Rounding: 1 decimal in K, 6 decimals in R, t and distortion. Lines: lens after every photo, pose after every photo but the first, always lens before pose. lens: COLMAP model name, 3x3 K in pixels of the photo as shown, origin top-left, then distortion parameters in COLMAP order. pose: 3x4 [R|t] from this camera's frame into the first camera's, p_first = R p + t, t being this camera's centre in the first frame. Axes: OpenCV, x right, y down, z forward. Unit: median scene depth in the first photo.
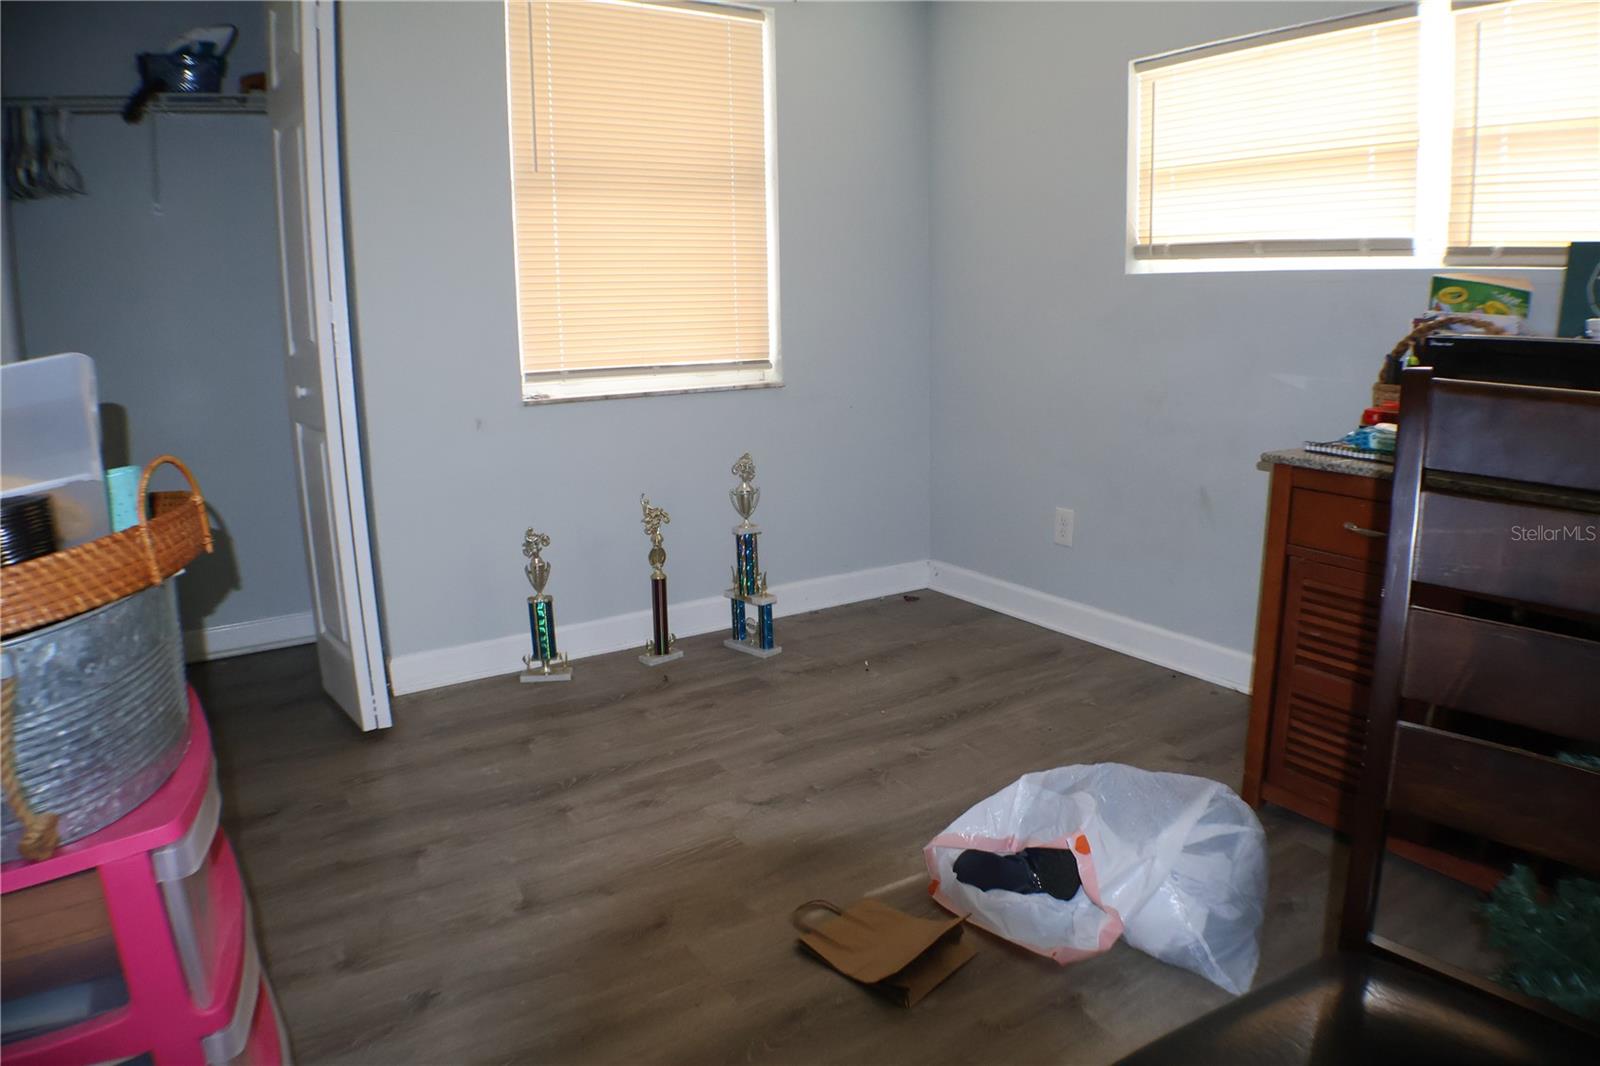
lens RADIAL K [[1054.1, 0, 802.8], [0, 1054.1, 546.2], [0, 0, 1]] dist [-0.157251, 0.043834]
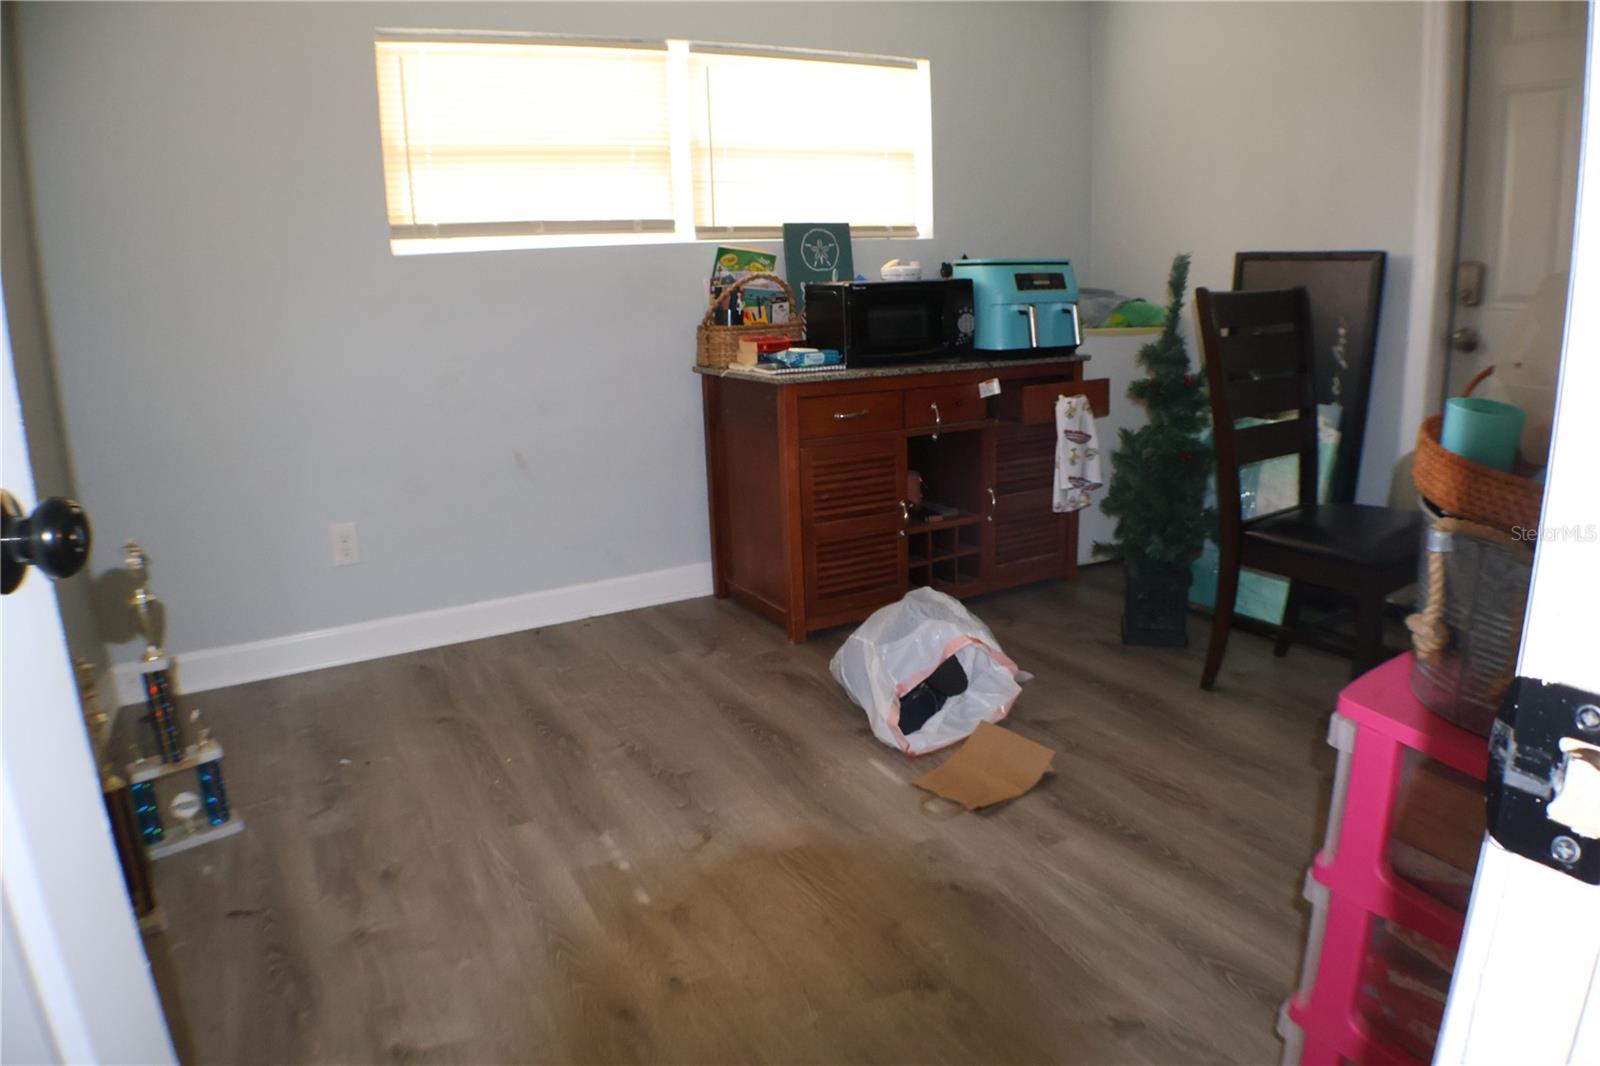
lens RADIAL K [[1054.1, 0, 802.8], [0, 1054.1, 546.2], [0, 0, 1]] dist [-0.157251, 0.043834]
pose [[0.057711, -0.239133, 0.969270, -0.859825], [0.254592, 0.942313, 0.217324, -0.161307], [-0.965325, 0.234226, 0.115263, 0.797523]]
